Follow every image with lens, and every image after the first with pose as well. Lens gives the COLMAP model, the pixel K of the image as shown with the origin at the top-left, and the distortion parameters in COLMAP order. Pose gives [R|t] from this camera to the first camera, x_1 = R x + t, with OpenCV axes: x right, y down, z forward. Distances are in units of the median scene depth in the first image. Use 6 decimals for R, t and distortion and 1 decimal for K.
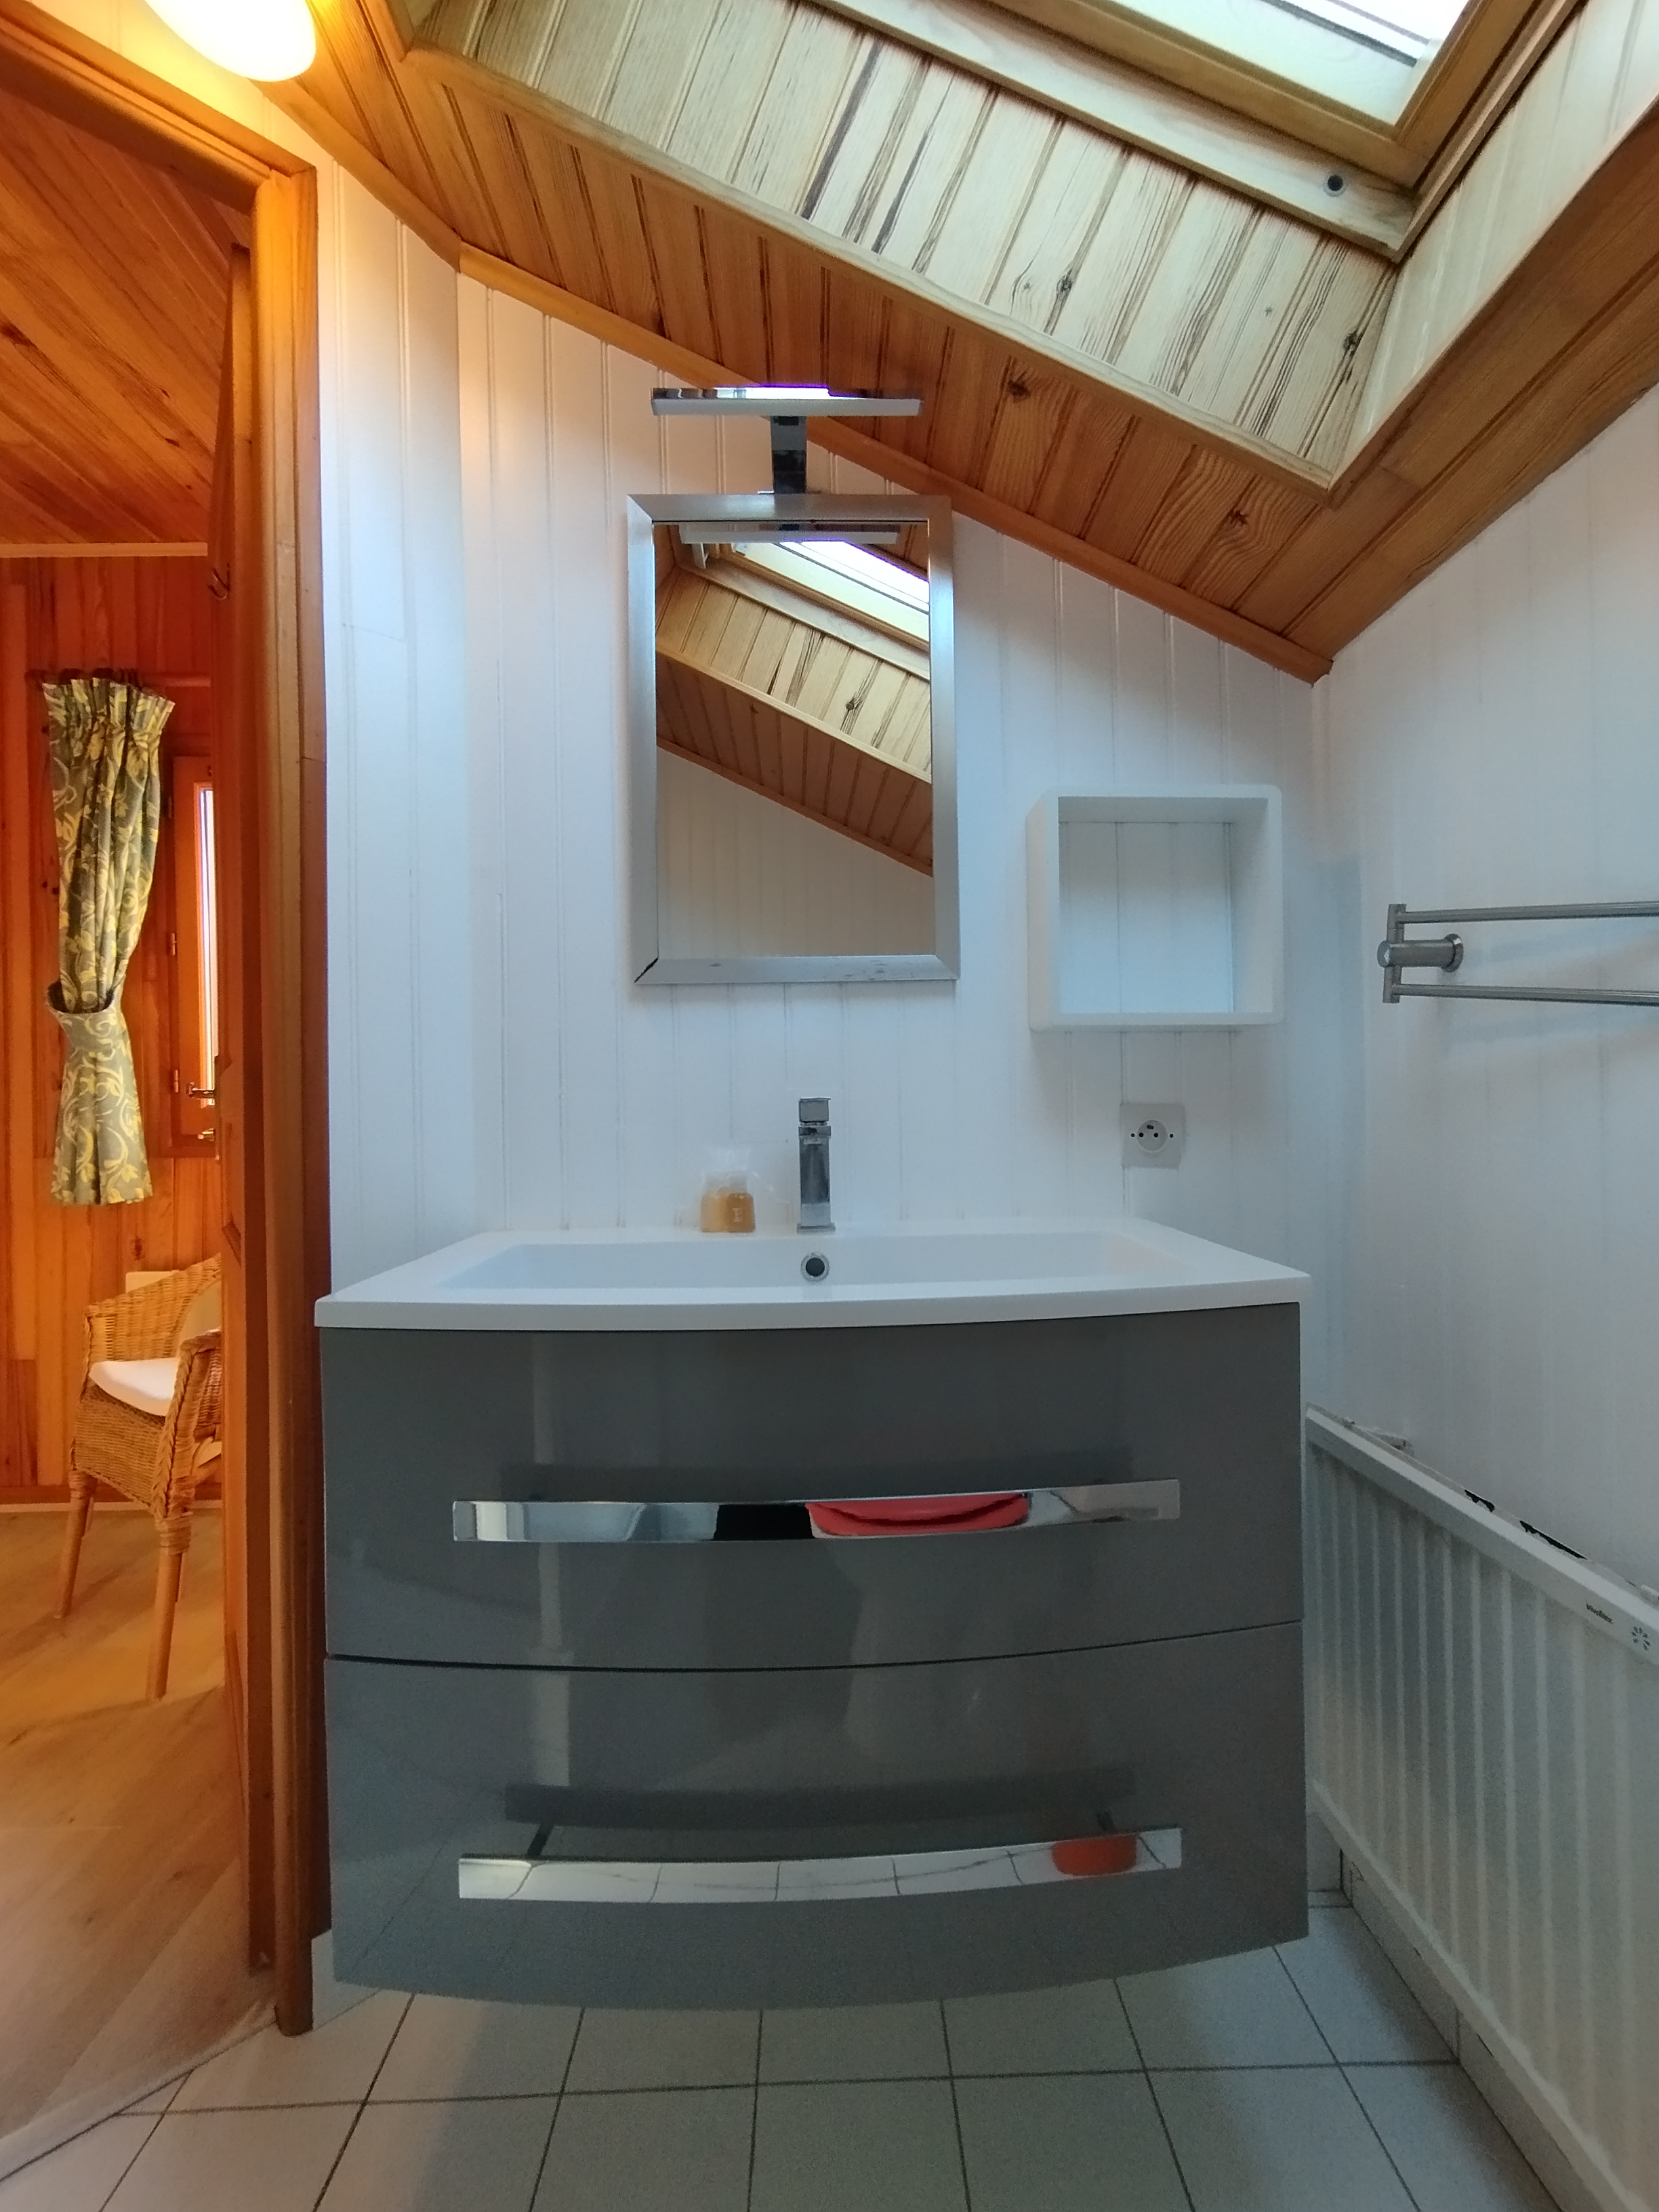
lens RADIAL K [[998.6, 0, 830.6], [0, 998.6, 1111.3], [0, 0, 1]] dist [-0.014594, 0.009091]
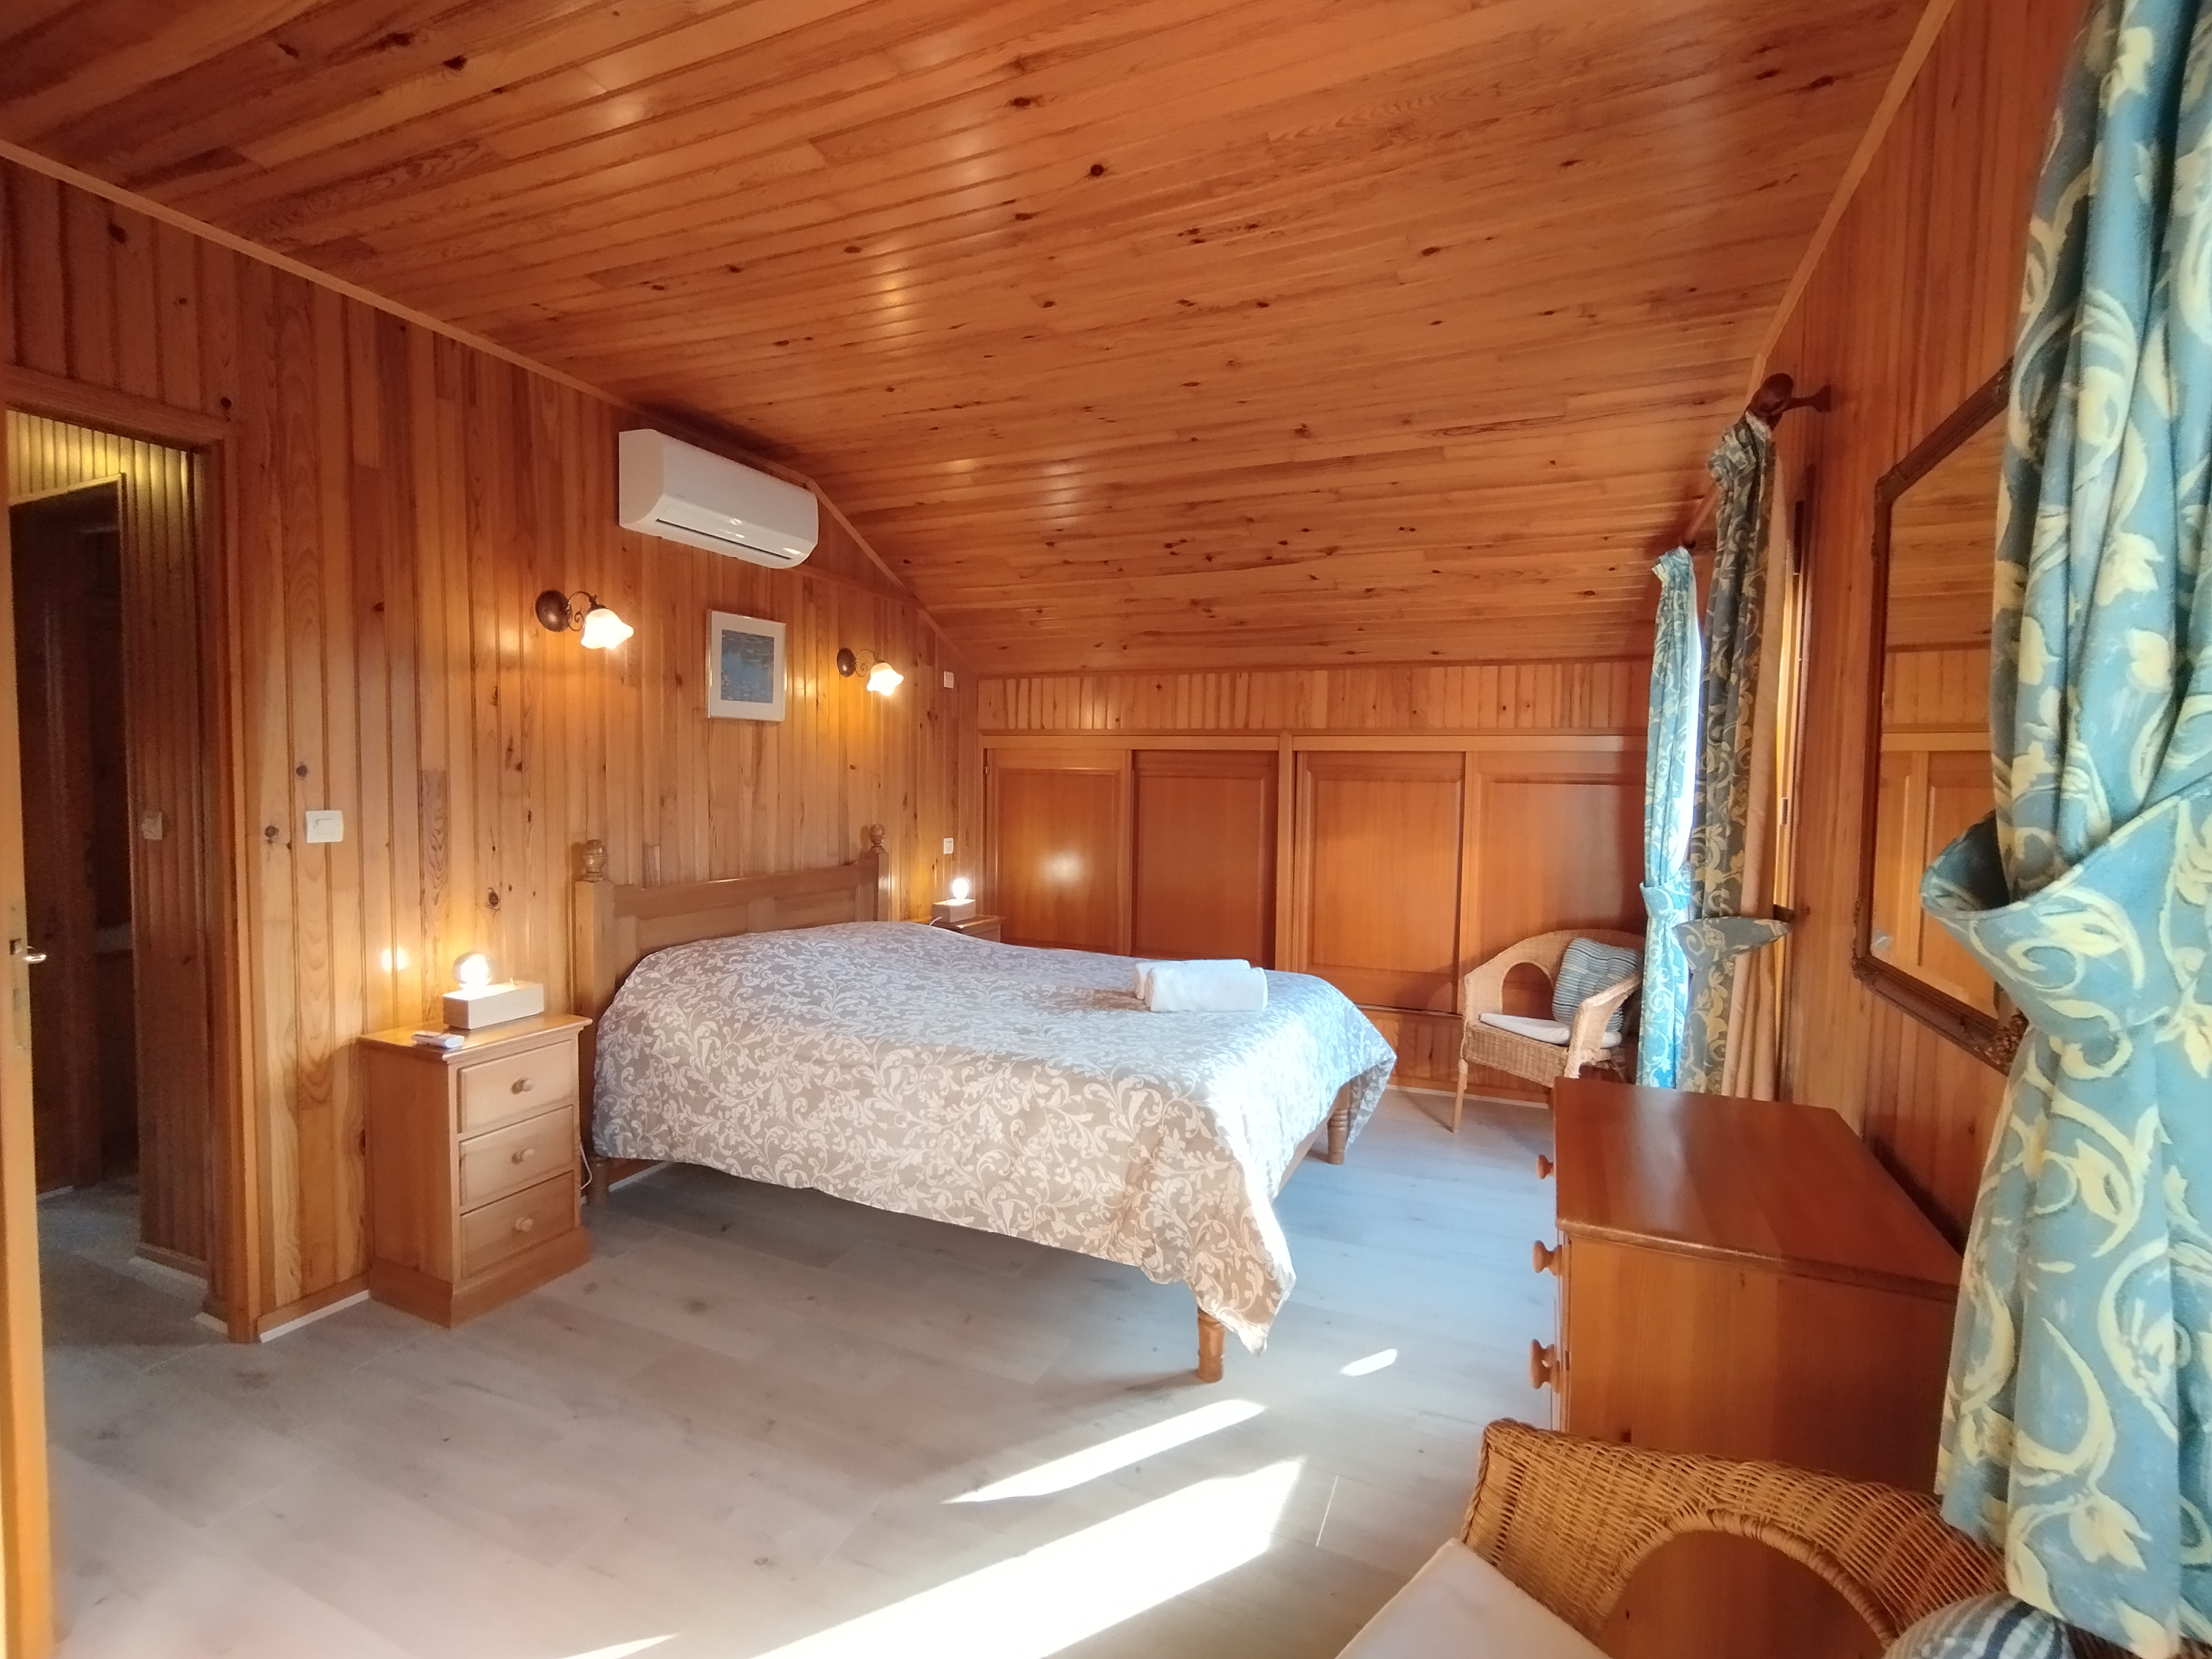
lens RADIAL K [[998.6, 0, 1109.4], [0, 998.6, 826.6], [0, 0, 1]] dist [-0.014594, 0.009091]
pose [[-0.421634, 0.062957, -0.904578, -0.376535], [-0.003100, 0.997481, 0.070868, -0.139503], [0.906761, 0.032684, -0.420376, 0.875779]]
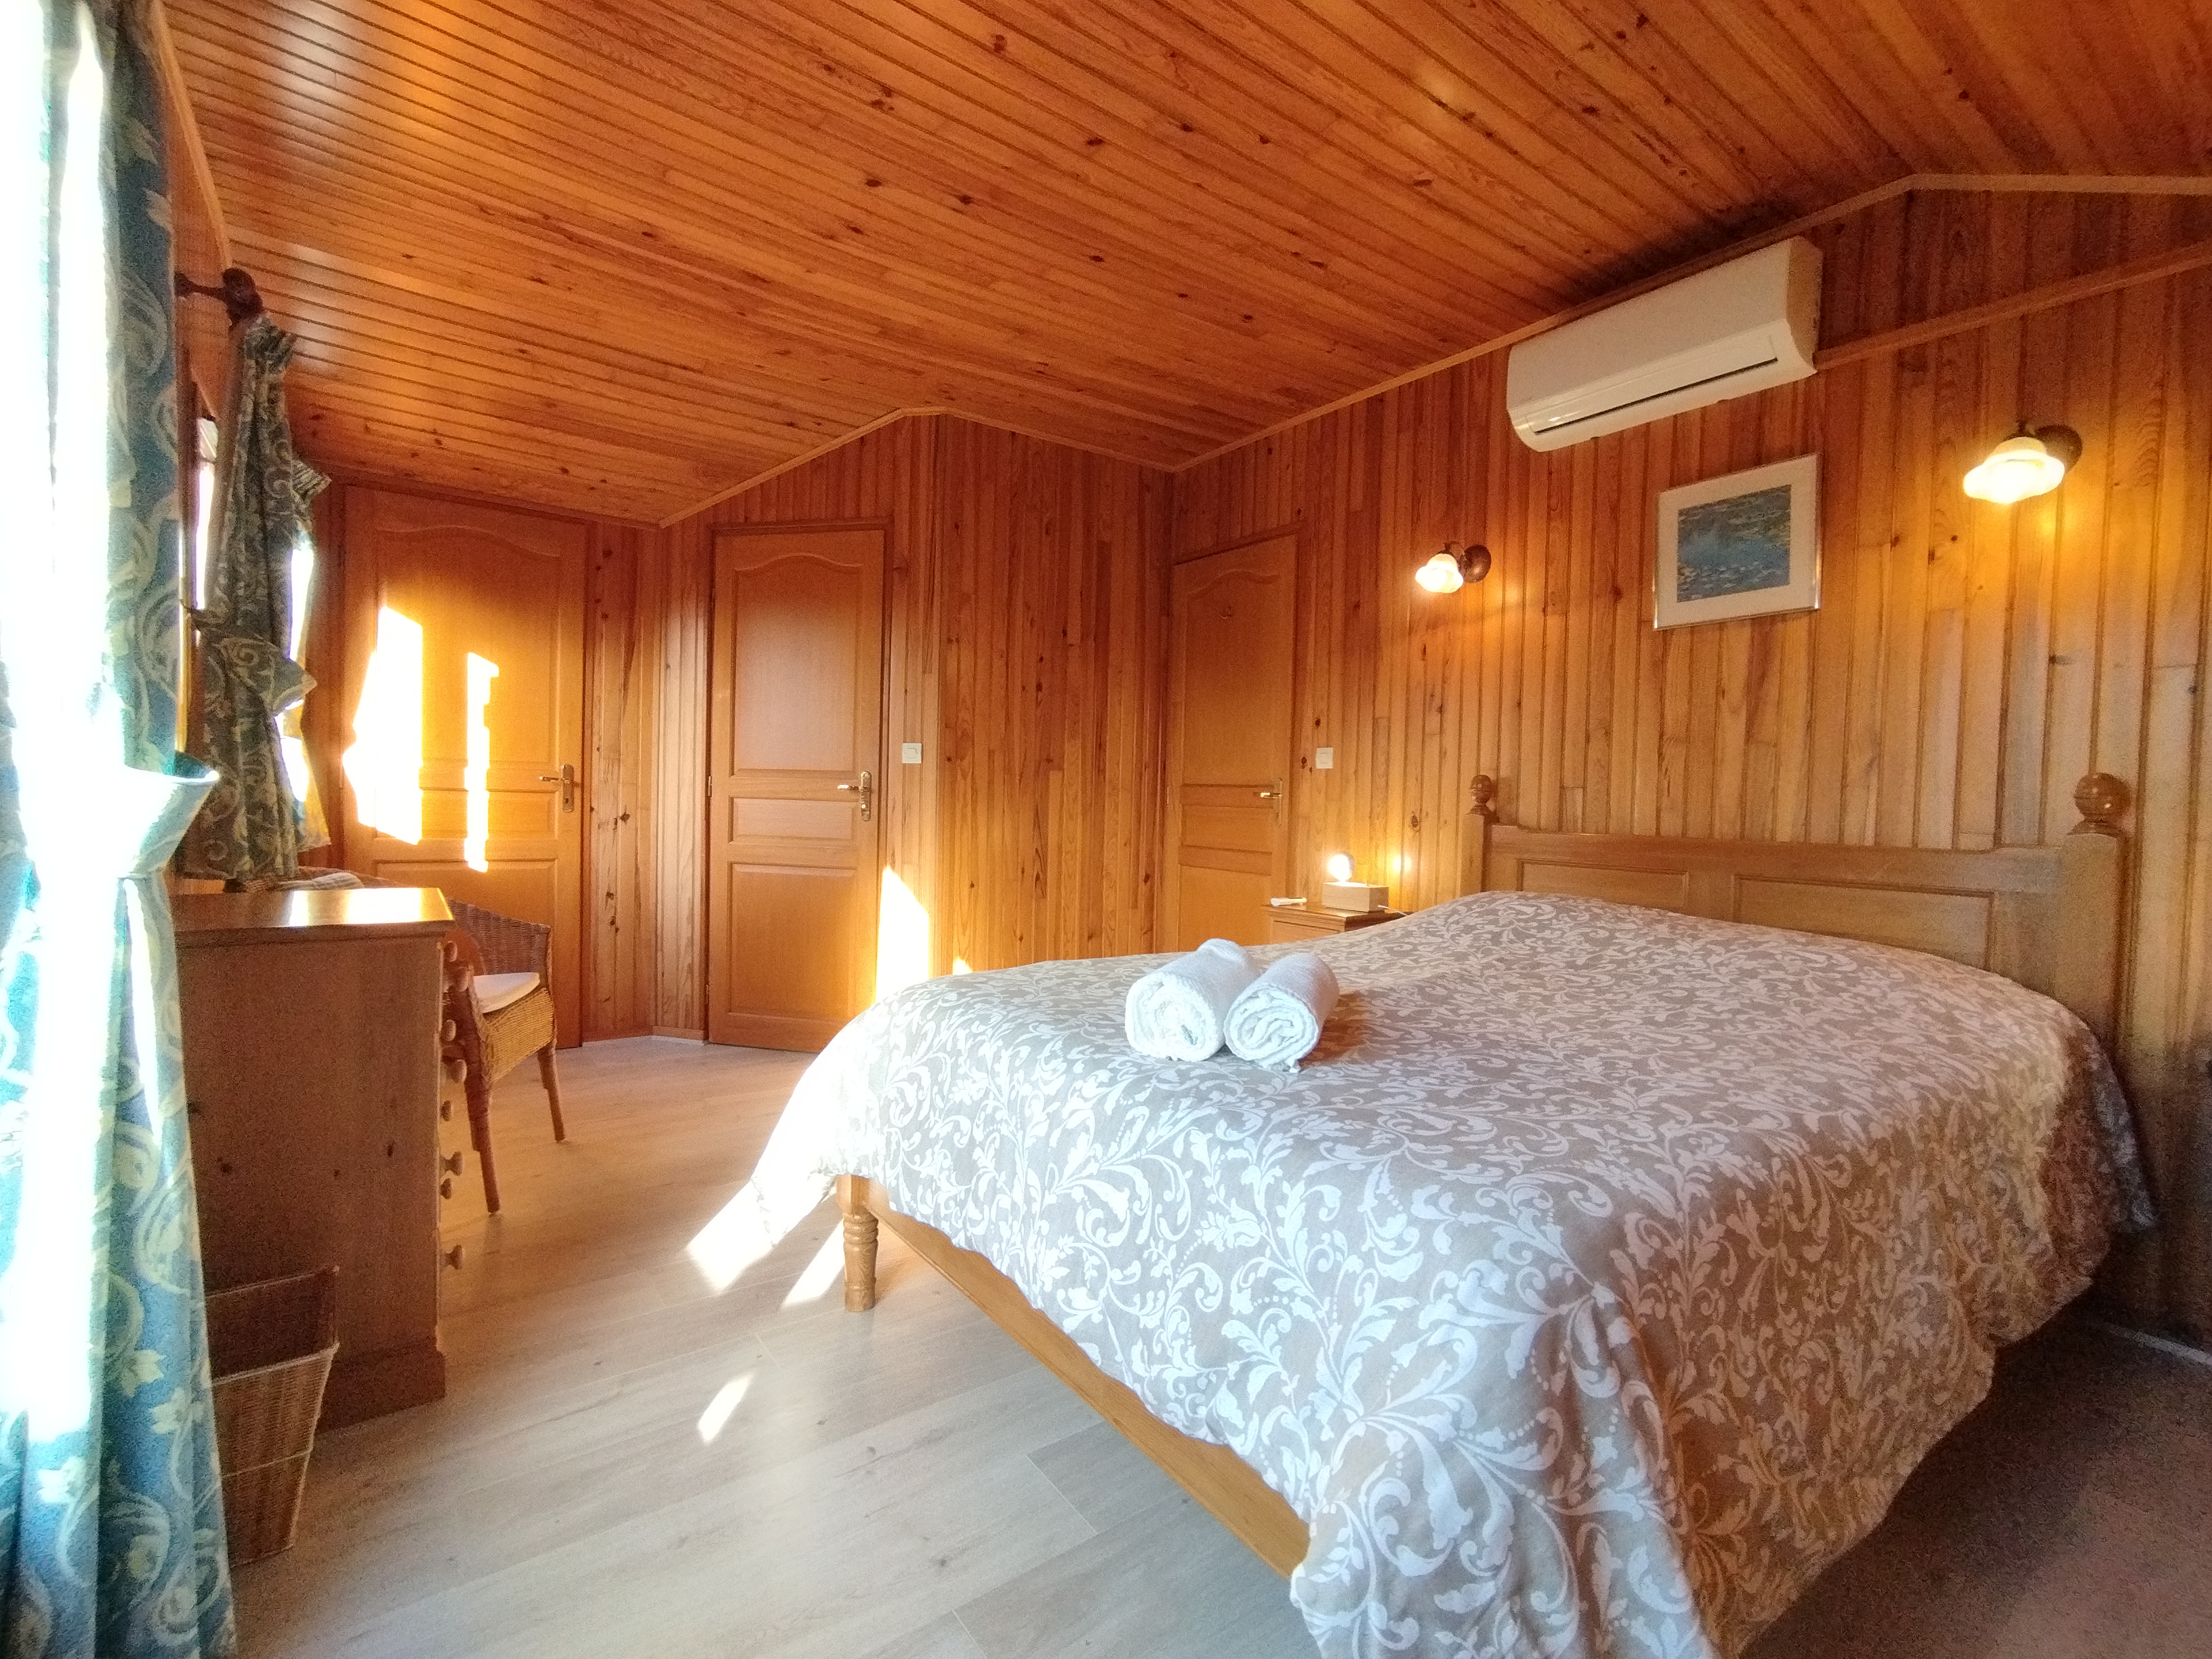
lens RADIAL K [[998.6, 0, 1100.9], [0, 998.6, 824.5], [0, 0, 1]] dist [-0.014594, 0.009091]
pose [[-0.564657, -0.014503, 0.825198, -1.939525], [-0.016259, 0.999847, 0.006447, 0.022715], [-0.825165, -0.009777, -0.564807, 0.896096]]
